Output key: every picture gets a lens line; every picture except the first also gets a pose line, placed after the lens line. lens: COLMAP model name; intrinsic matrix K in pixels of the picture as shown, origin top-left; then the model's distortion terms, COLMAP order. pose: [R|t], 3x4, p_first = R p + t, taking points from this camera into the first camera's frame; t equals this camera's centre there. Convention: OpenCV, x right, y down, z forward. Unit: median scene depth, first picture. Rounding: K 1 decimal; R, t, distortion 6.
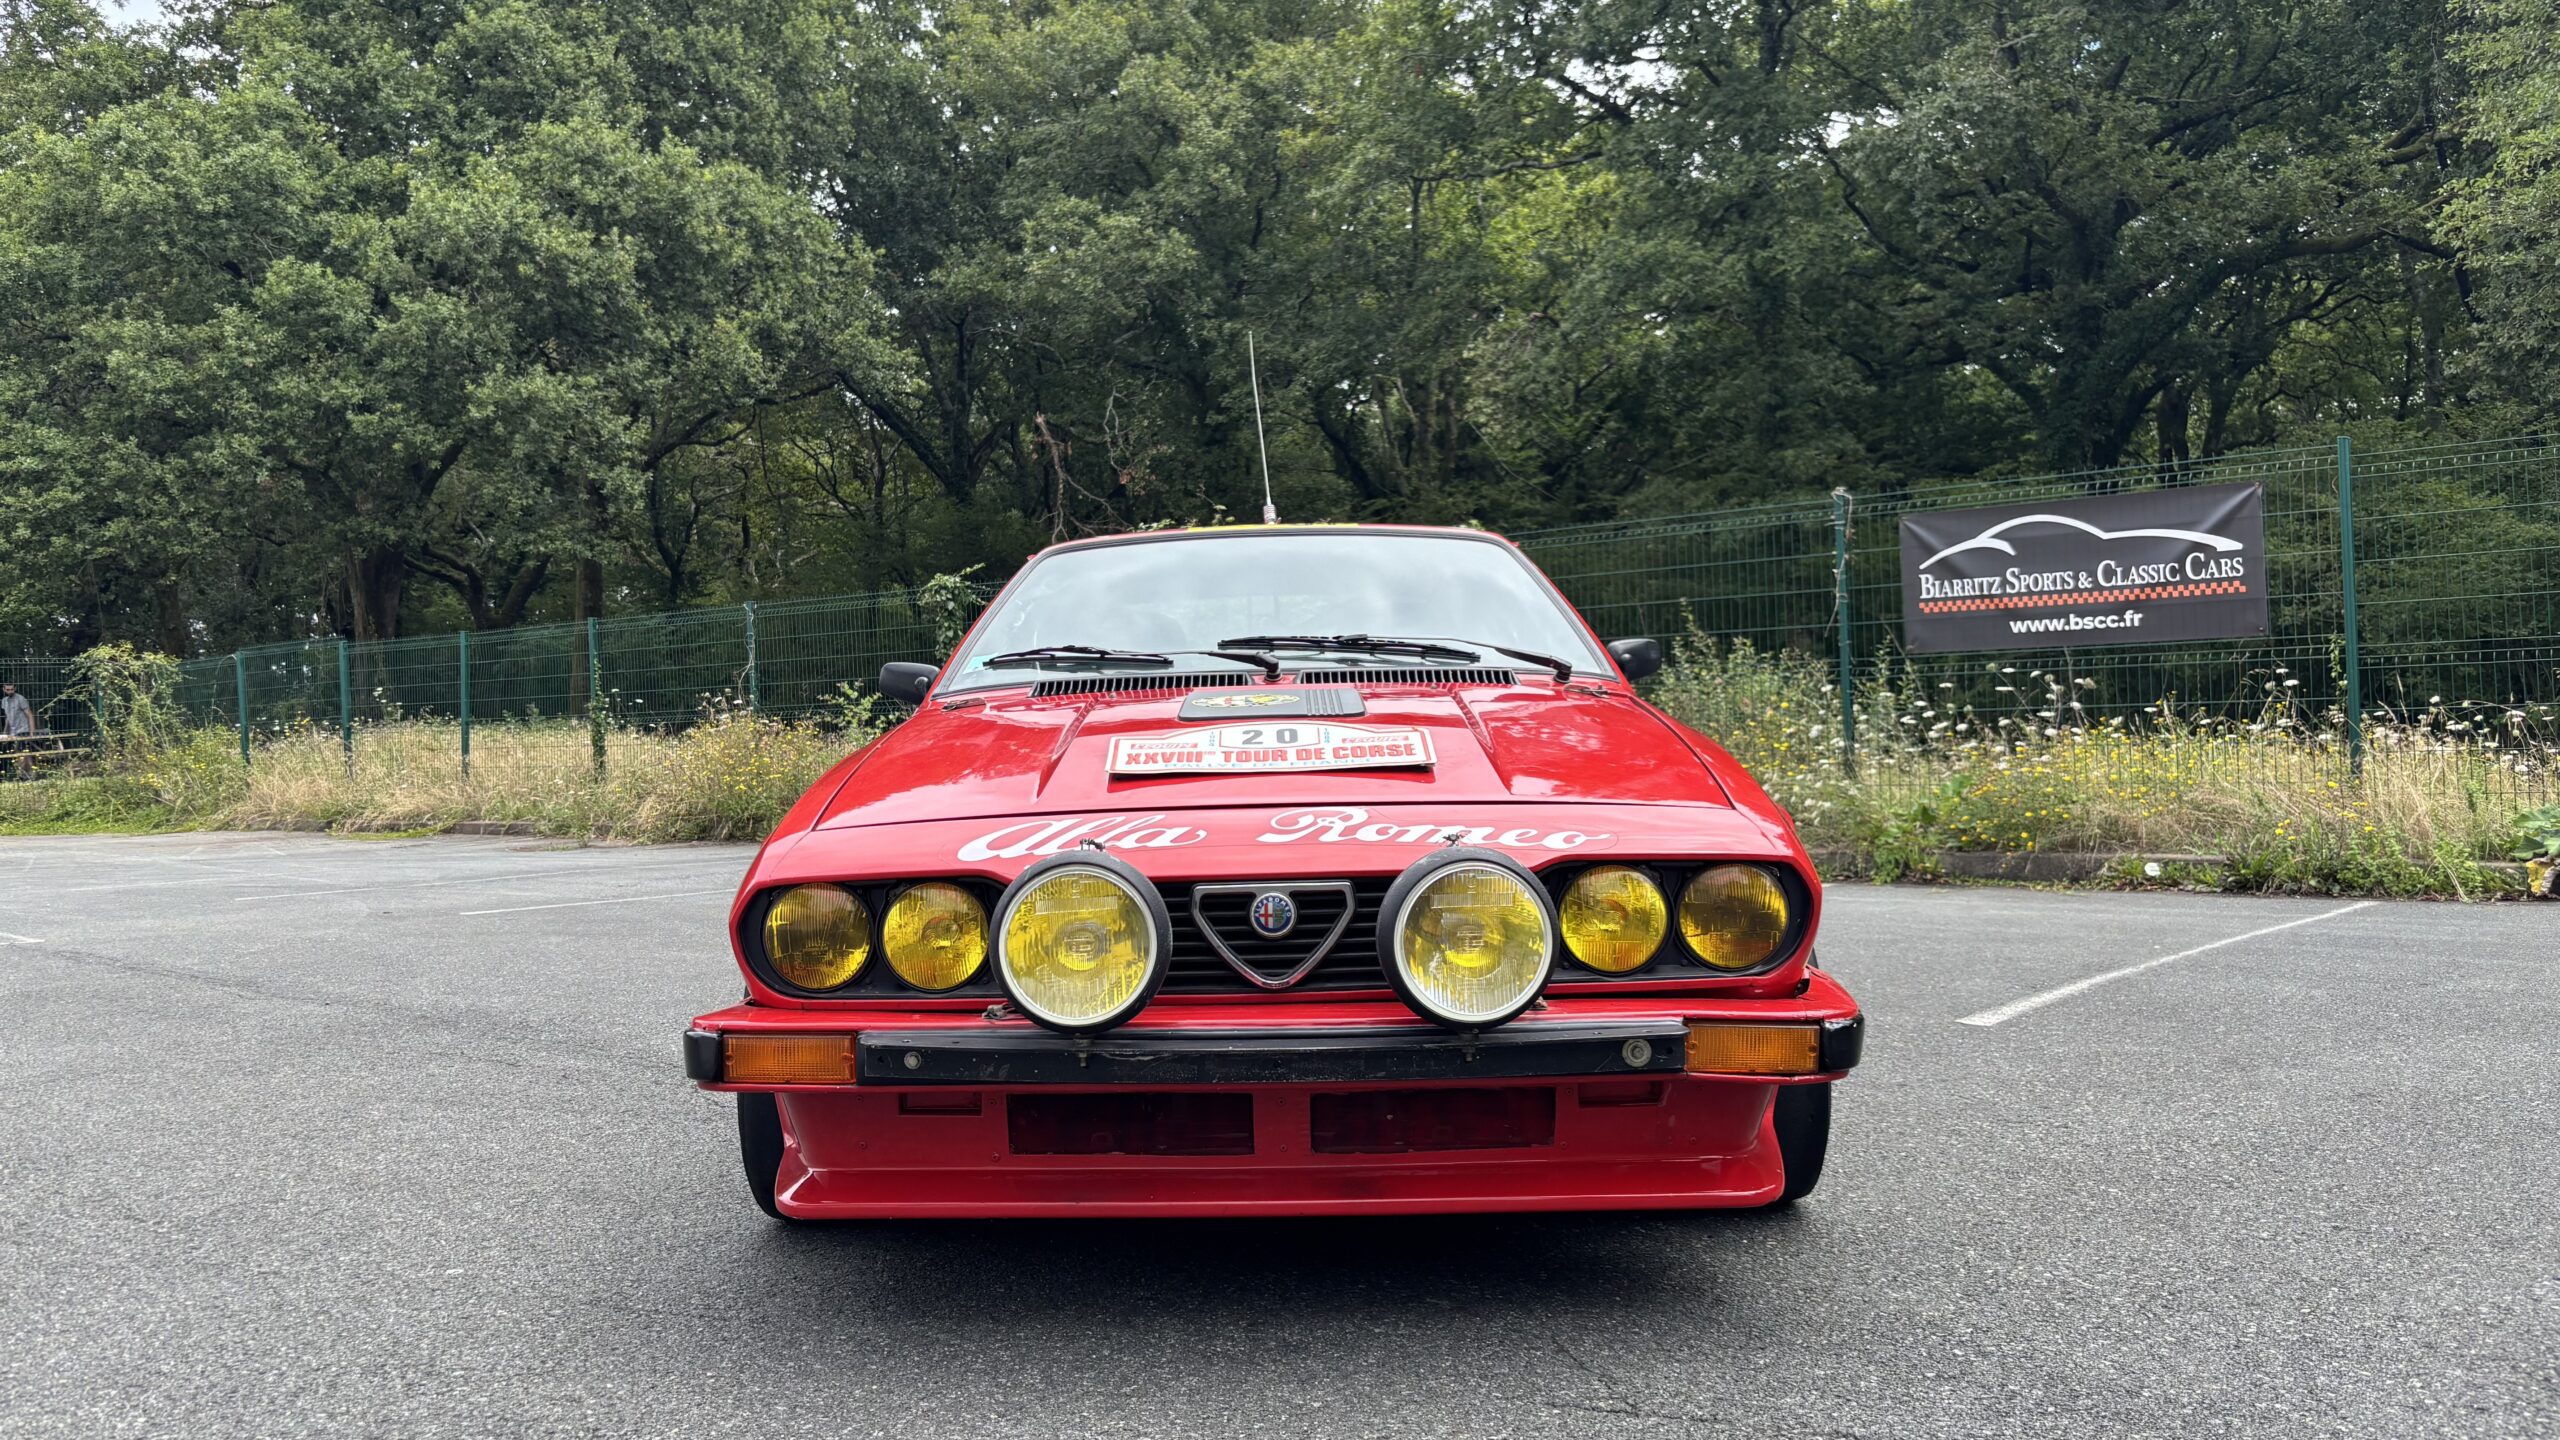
lens RADIAL K [[1981.3, 0, 1280.0], [0, 1981.3, 720.0], [0, 0, 1]] dist [0.011242, -0.082568]
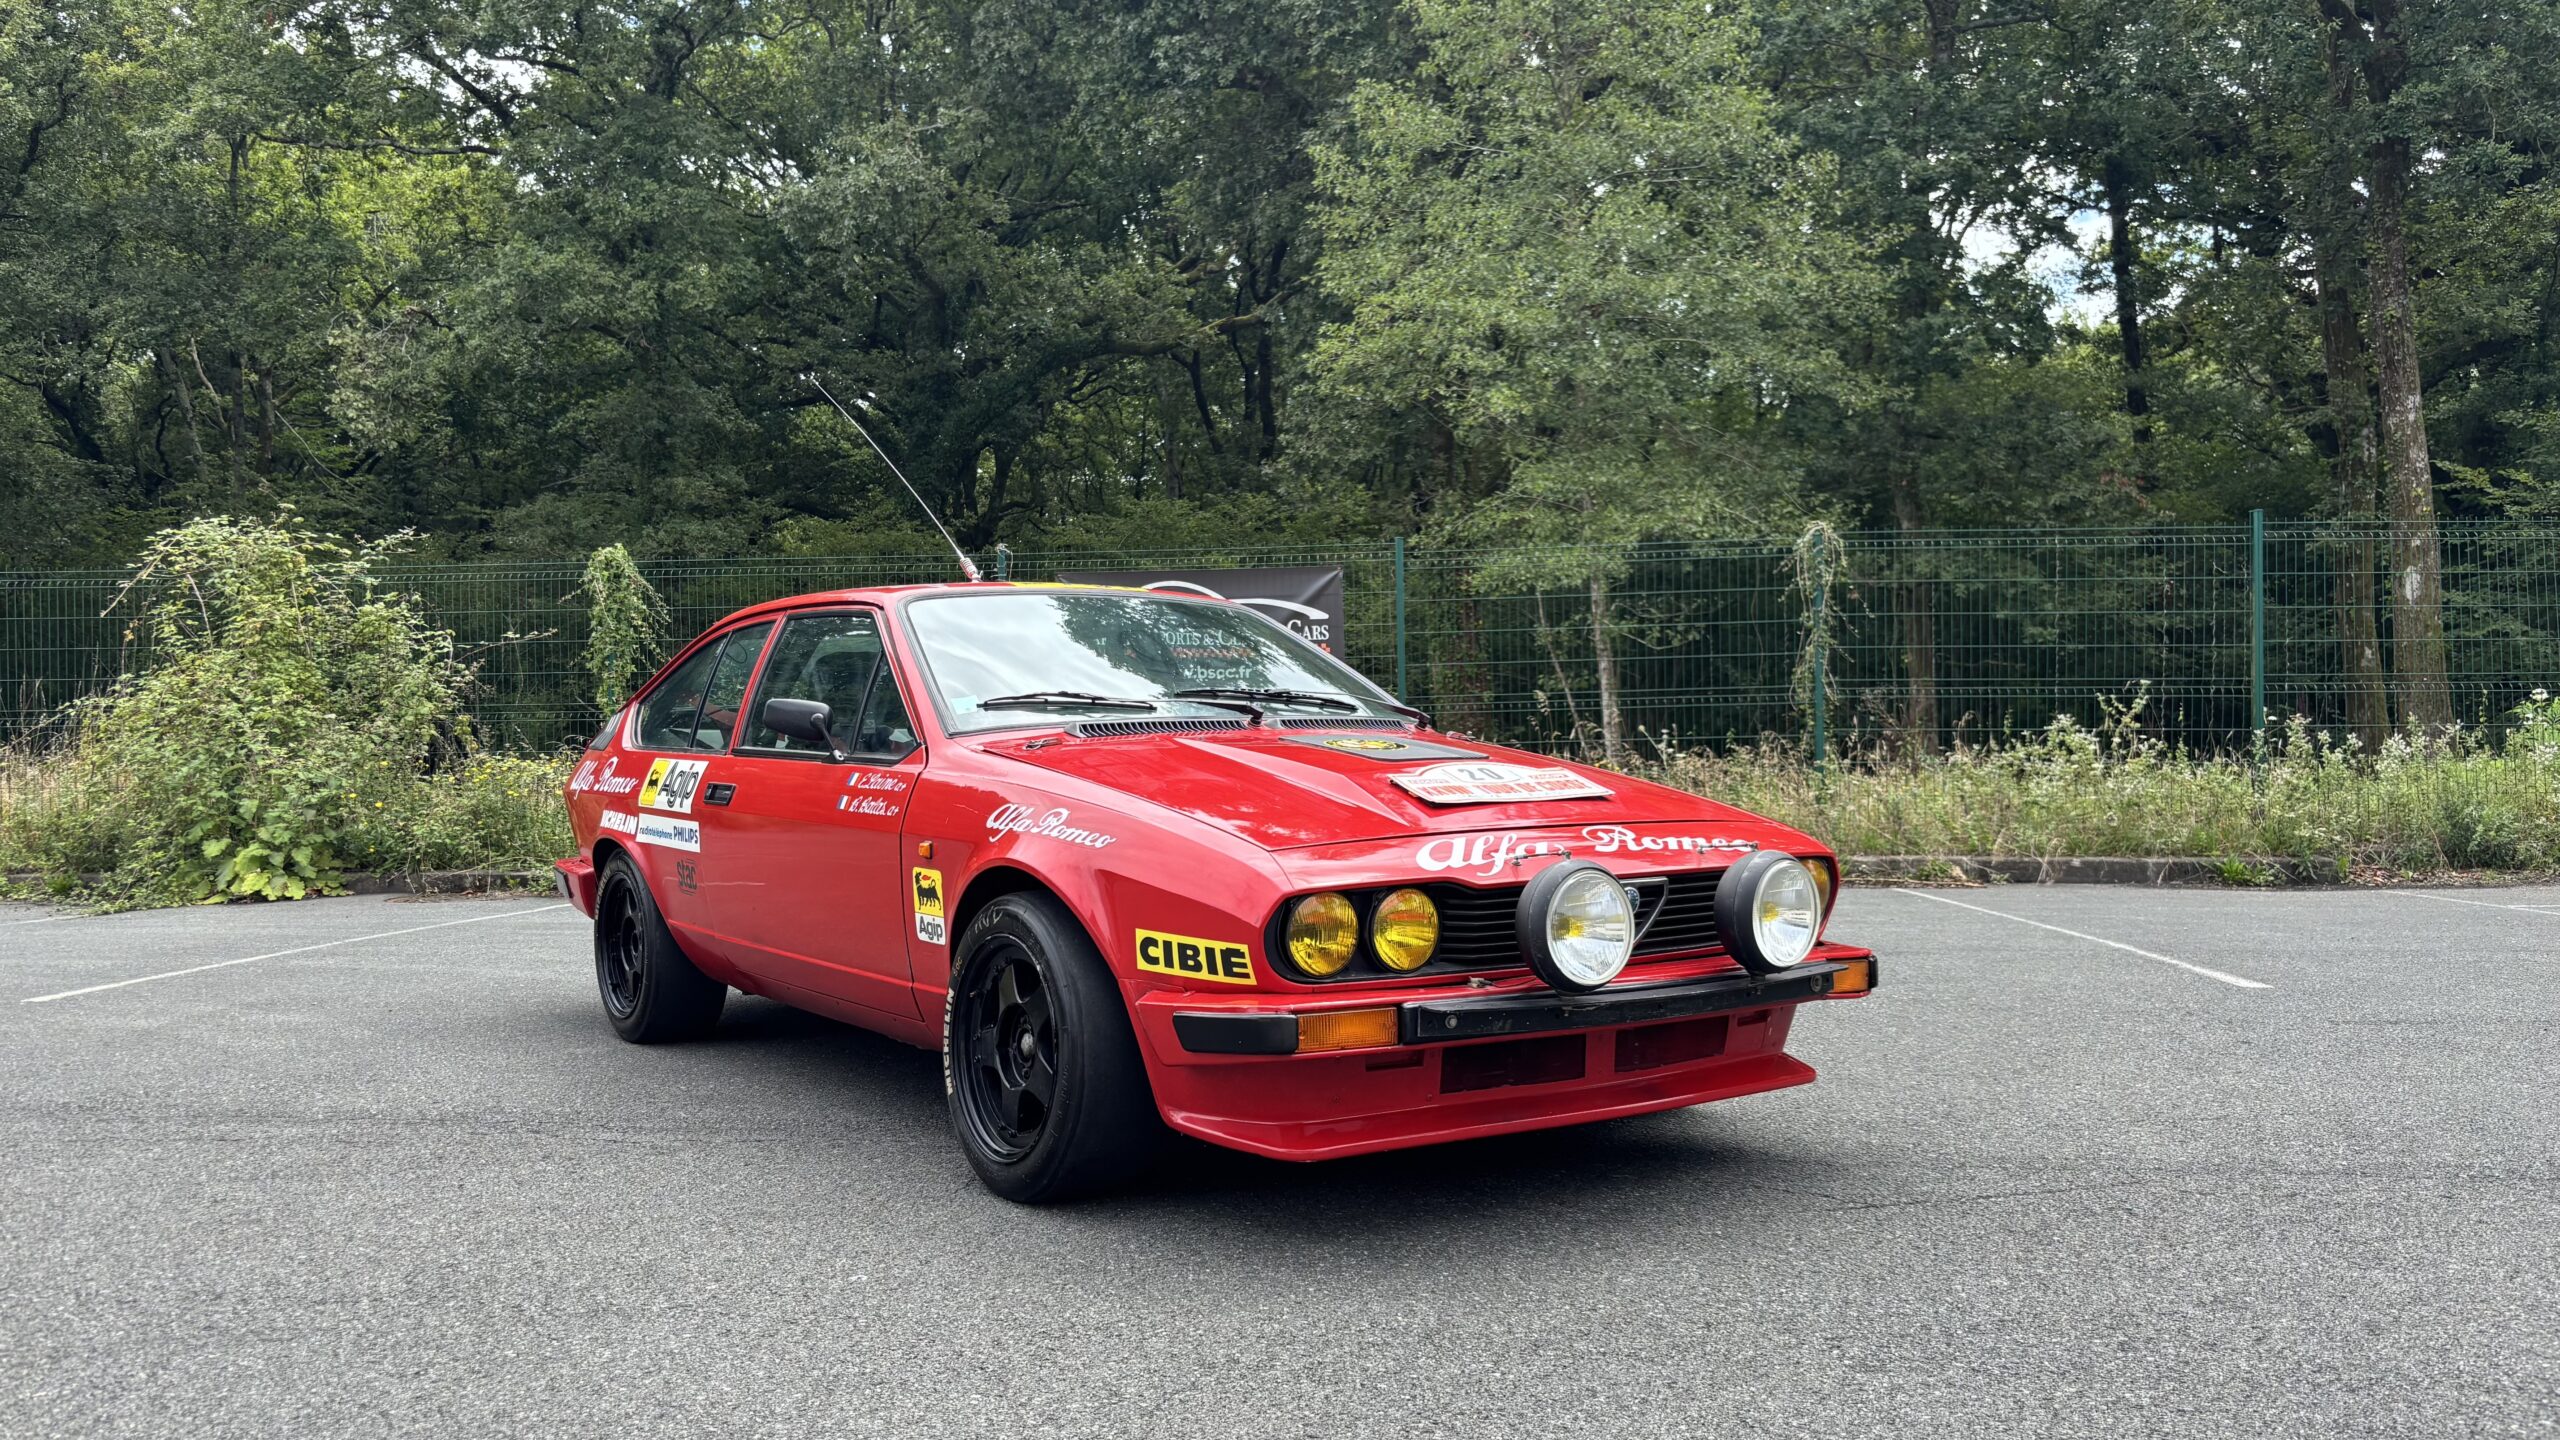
lens RADIAL K [[1964.4, 0, 1272.9], [0, 1964.4, 706.1], [0, 0, 1]] dist [0.069035, -0.104204]
pose [[0.804745, 0.022995, 0.593175, -0.102357], [-0.012675, 0.999687, -0.021558, -0.000859], [-0.593485, 0.009830, 0.804785, 0.001141]]
